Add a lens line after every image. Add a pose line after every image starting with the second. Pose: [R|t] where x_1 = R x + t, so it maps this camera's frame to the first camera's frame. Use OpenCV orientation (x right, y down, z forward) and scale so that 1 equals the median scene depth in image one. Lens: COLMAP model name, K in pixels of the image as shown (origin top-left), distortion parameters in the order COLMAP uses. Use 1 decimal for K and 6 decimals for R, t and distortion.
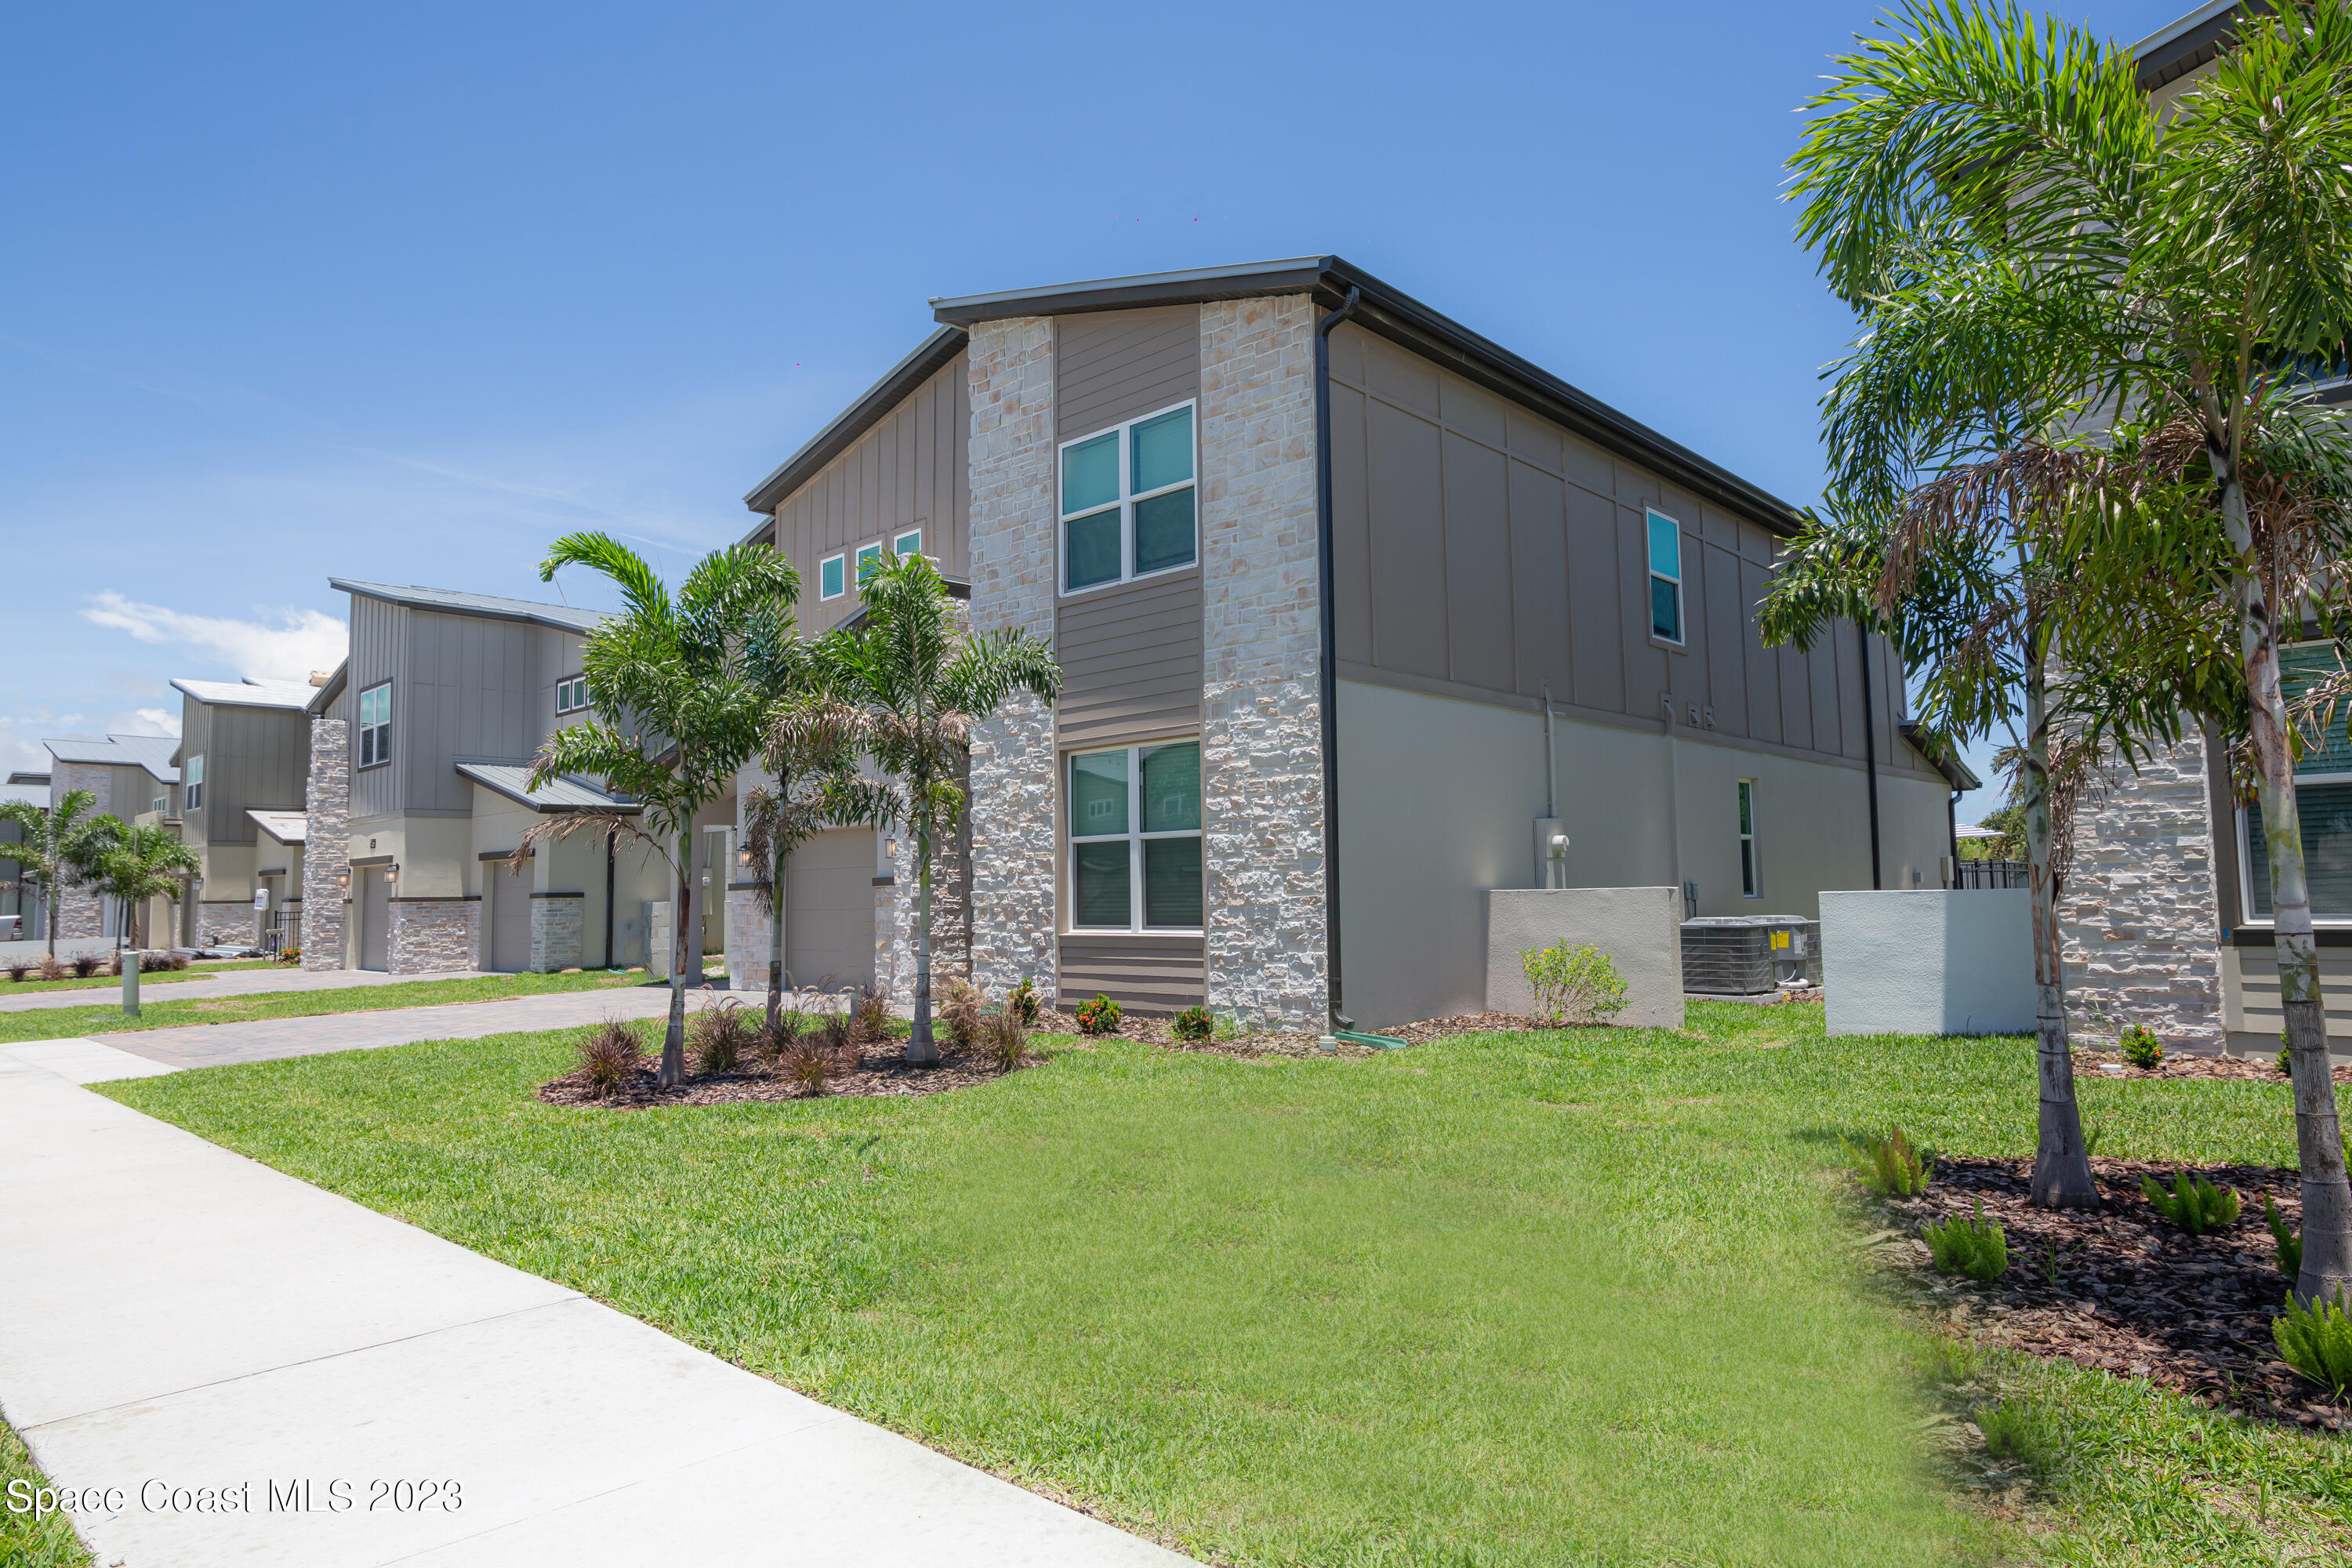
lens RADIAL K [[1377.3, 0, 1176.0], [0, 1377.3, 784.0], [0, 0, 1]] dist [-0.005206, -0.000633]
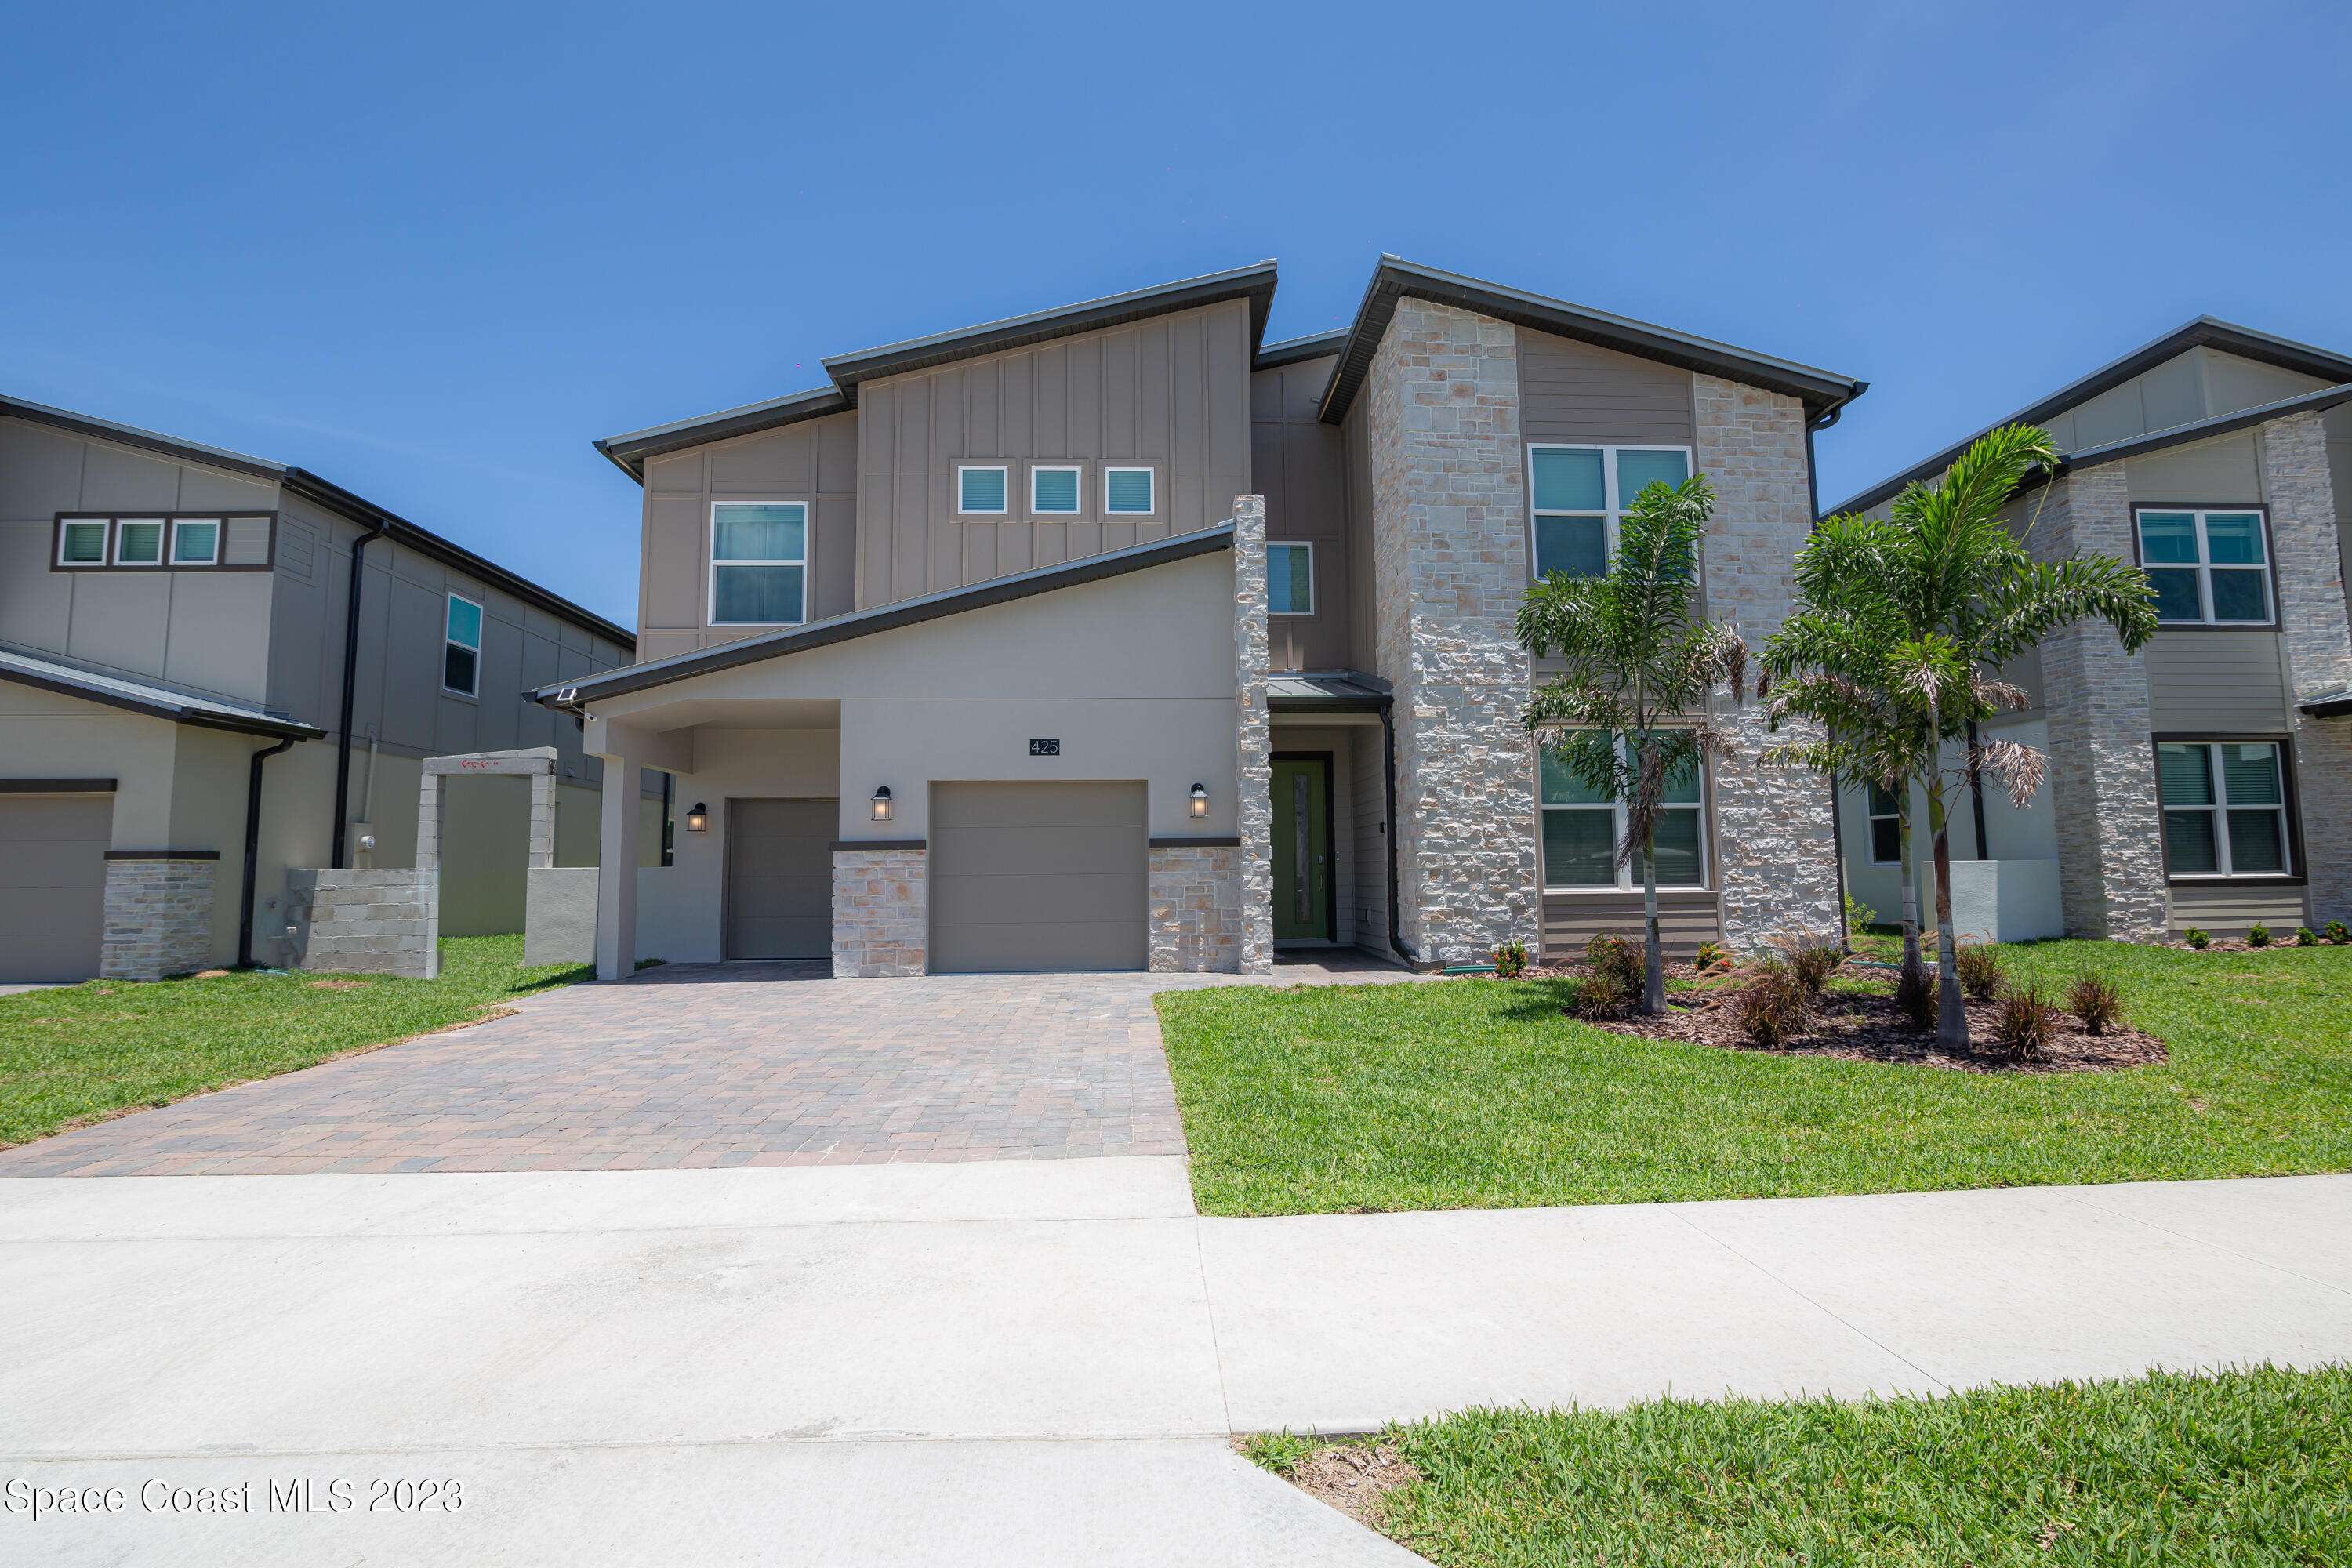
lens RADIAL K [[1076.7, 0, 1176.0], [0, 1076.7, 784.0], [0, 0, 1]] dist [-0.022531, 0.000096]
pose [[0.697076, 0.070937, 0.713480, -0.926897], [-0.059803, 0.997379, -0.040735, 0.078553], [-0.714499, -0.014273, 0.699491, 0.646232]]
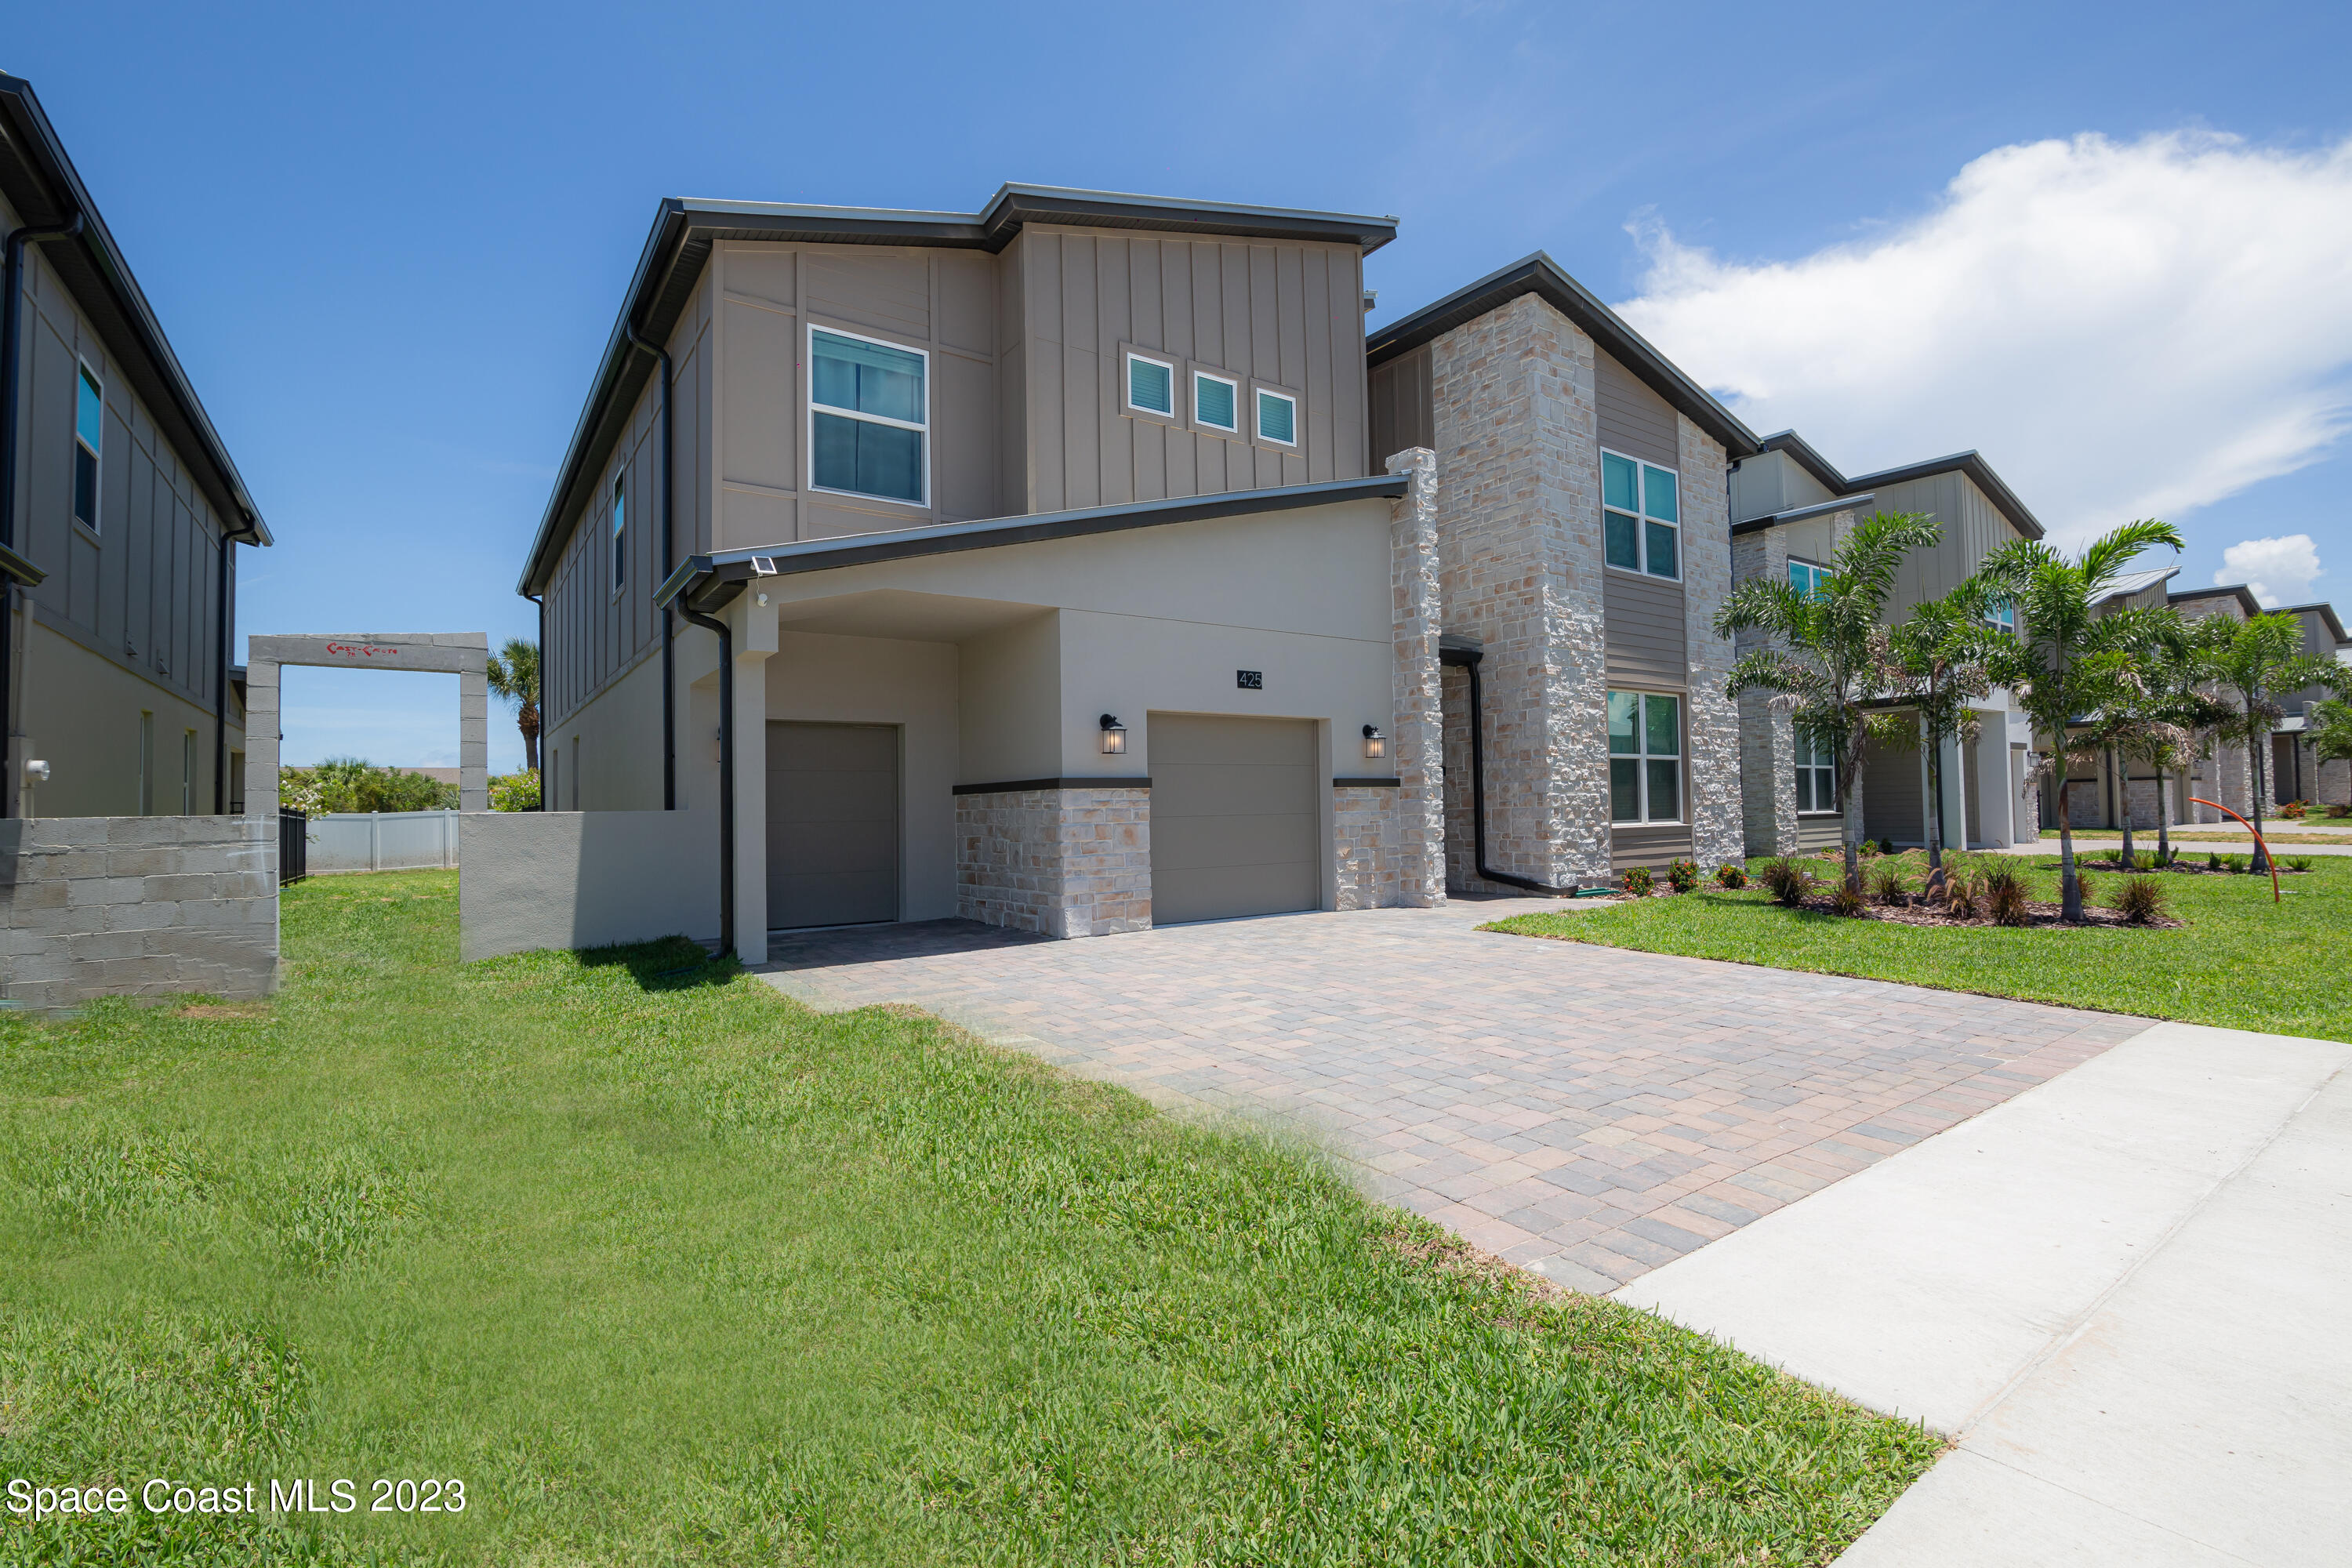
lens RADIAL K [[1076.7, 0, 1176.0], [0, 1076.7, 784.0], [0, 0, 1]] dist [-0.022531, 0.000096]
pose [[0.203026, 0.038941, 0.978399, -1.207162], [-0.064387, 0.997577, -0.026344, 0.126523], [-0.977054, -0.057648, 0.205041, 1.247506]]
